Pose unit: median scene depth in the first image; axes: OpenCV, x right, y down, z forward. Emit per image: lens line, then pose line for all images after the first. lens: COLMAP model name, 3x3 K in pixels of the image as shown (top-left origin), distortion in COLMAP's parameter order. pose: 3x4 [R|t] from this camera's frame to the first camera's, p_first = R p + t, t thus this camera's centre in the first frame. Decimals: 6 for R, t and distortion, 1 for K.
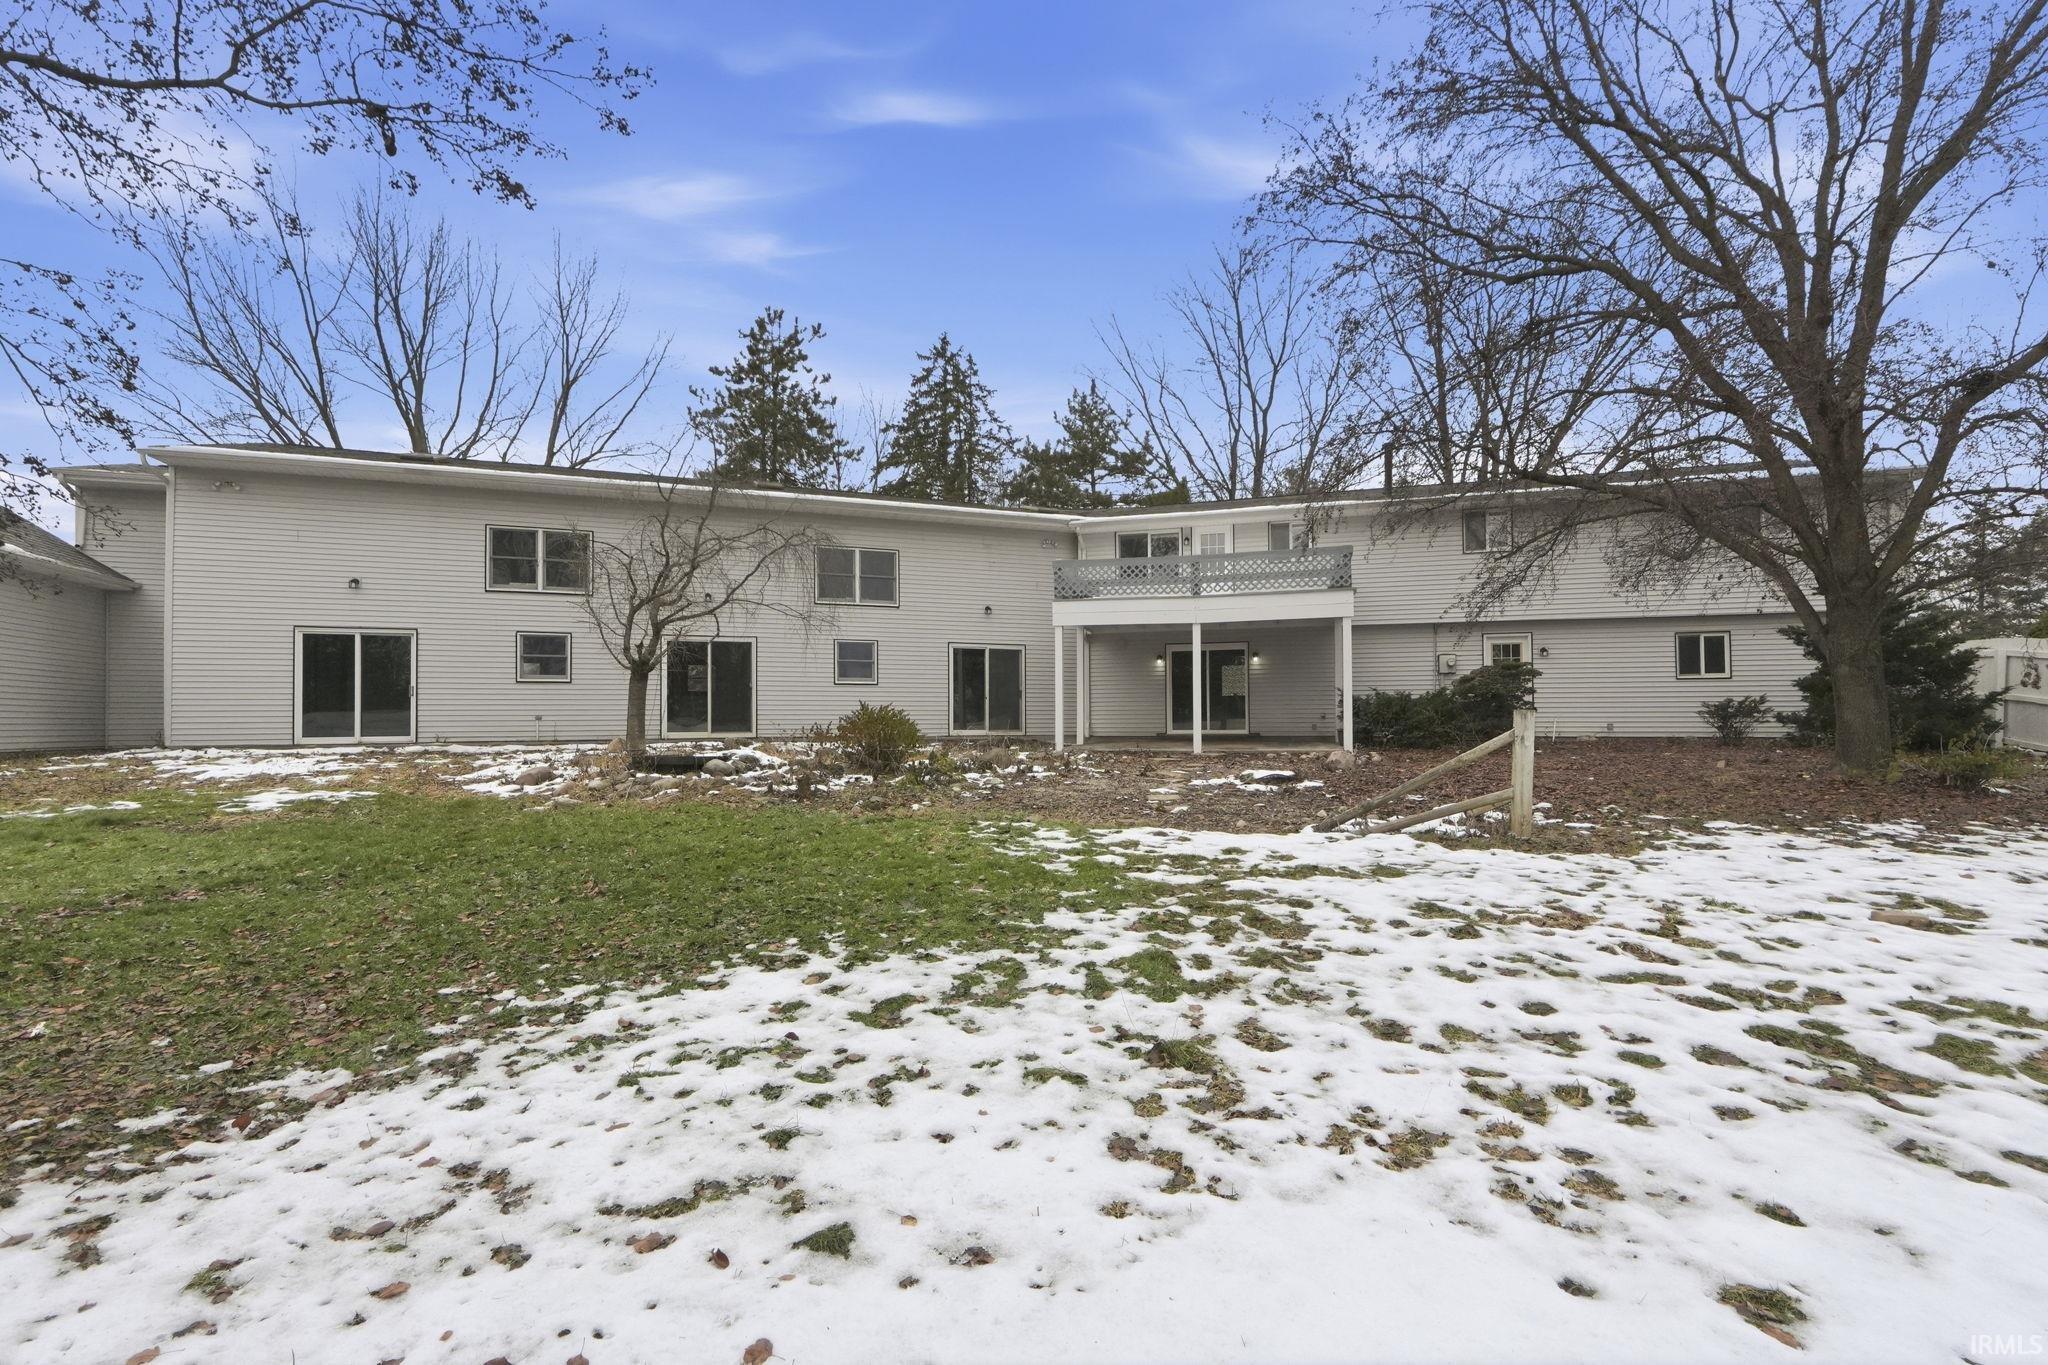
lens RADIAL K [[883.5, 0, 990.8], [0, 883.5, 679.4], [0, 0, 1]] dist [-0.002226, 0.000027]
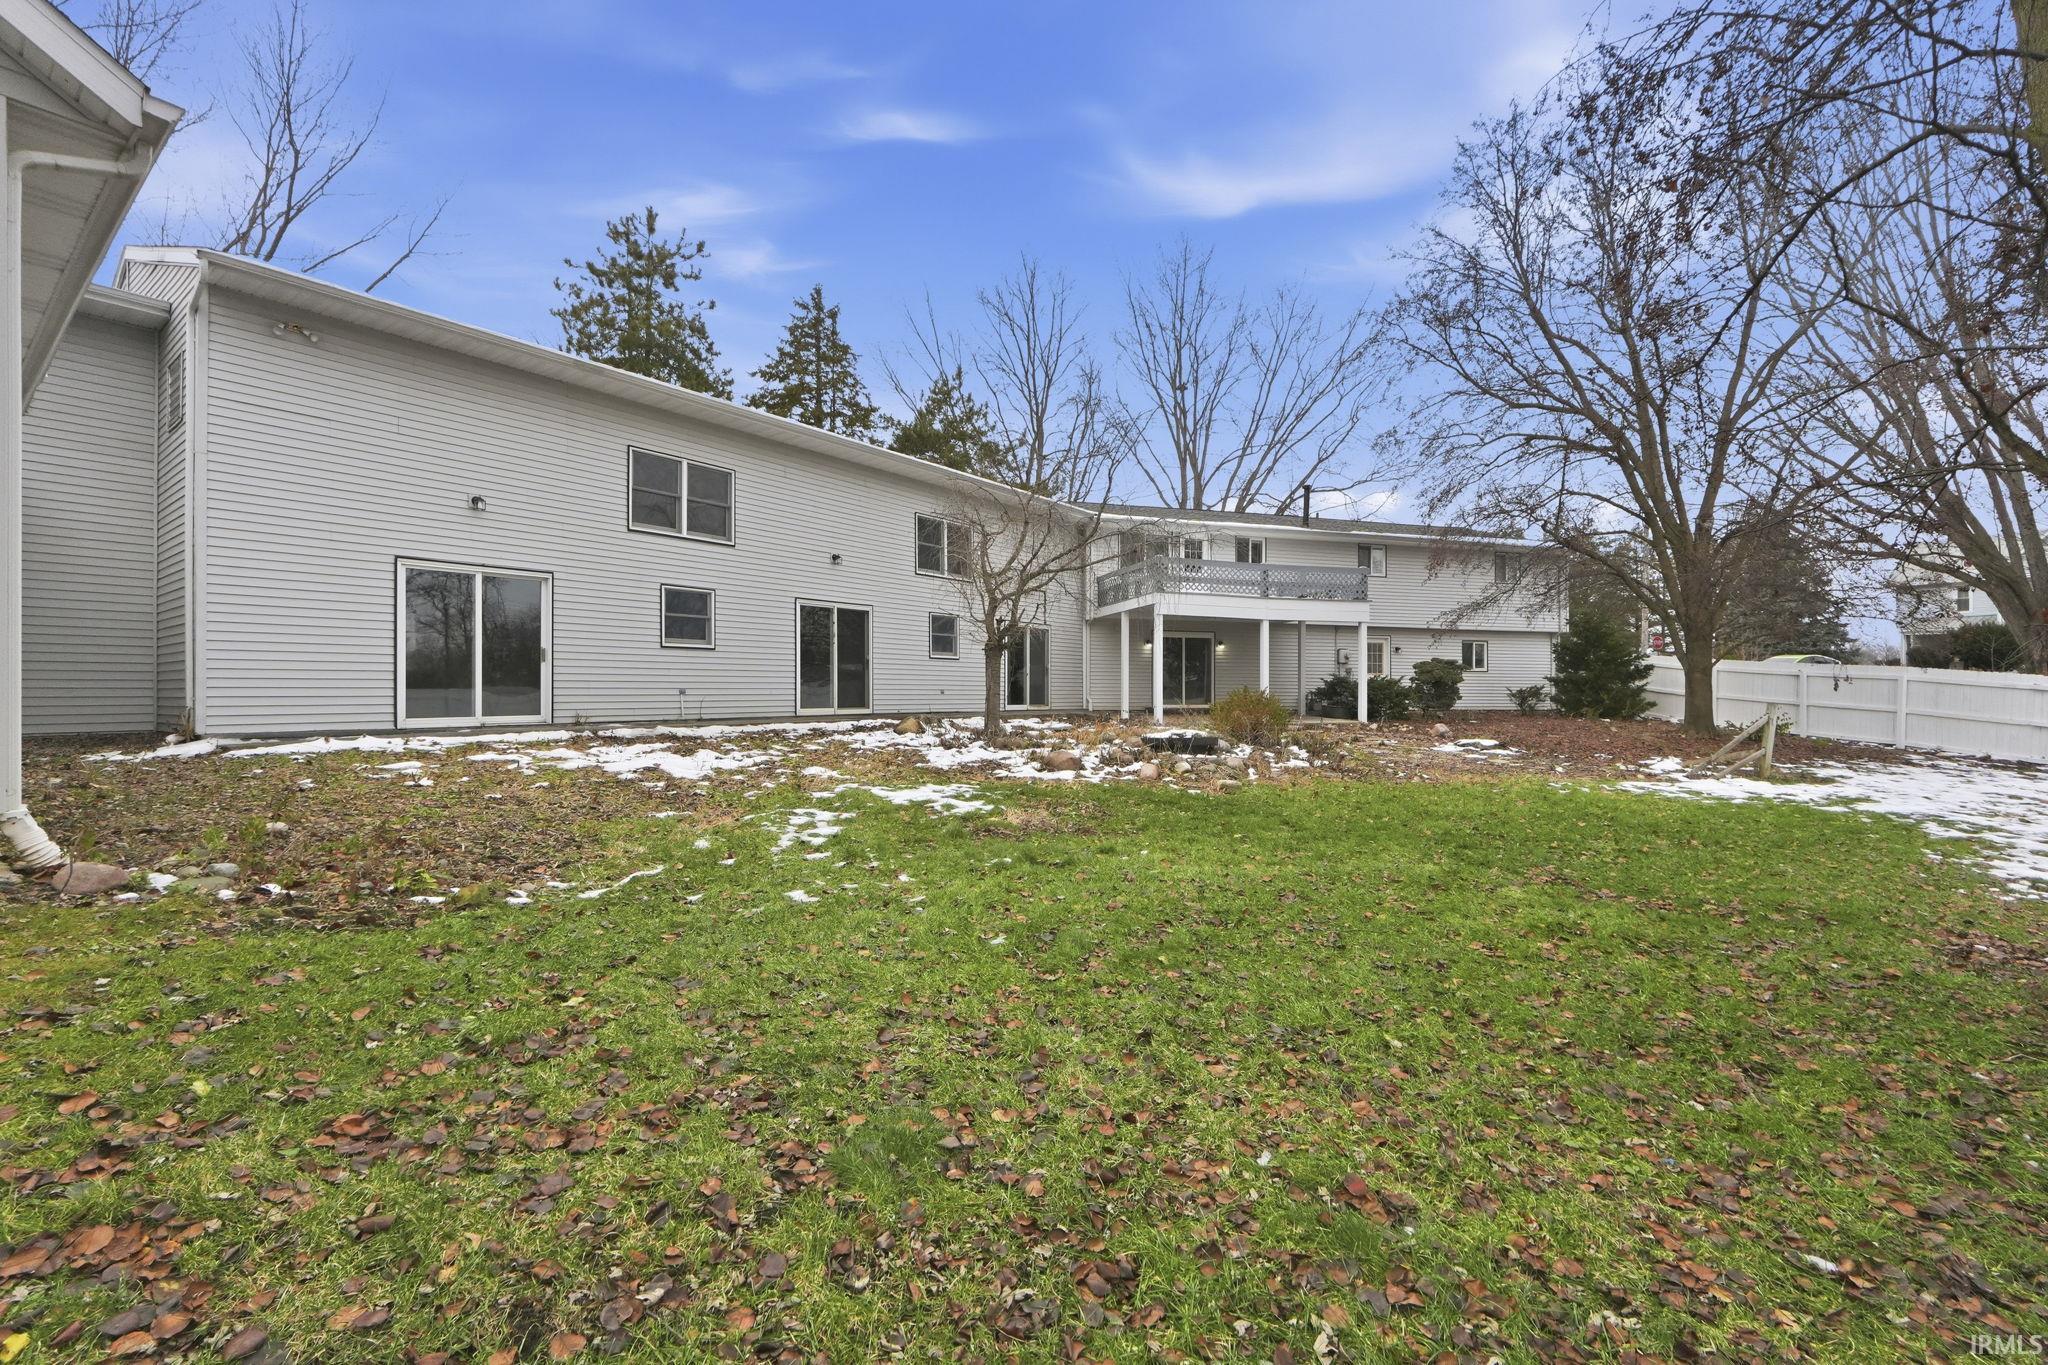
lens RADIAL K [[883.5, 0, 990.8], [0, 883.5, 679.4], [0, 0, 1]] dist [-0.002226, 0.000027]
pose [[0.841463, 0.015236, 0.540100, -0.713144], [-0.034239, 0.999097, 0.025159, 0.002135], [-0.539229, -0.039662, 0.841225, 0.158103]]
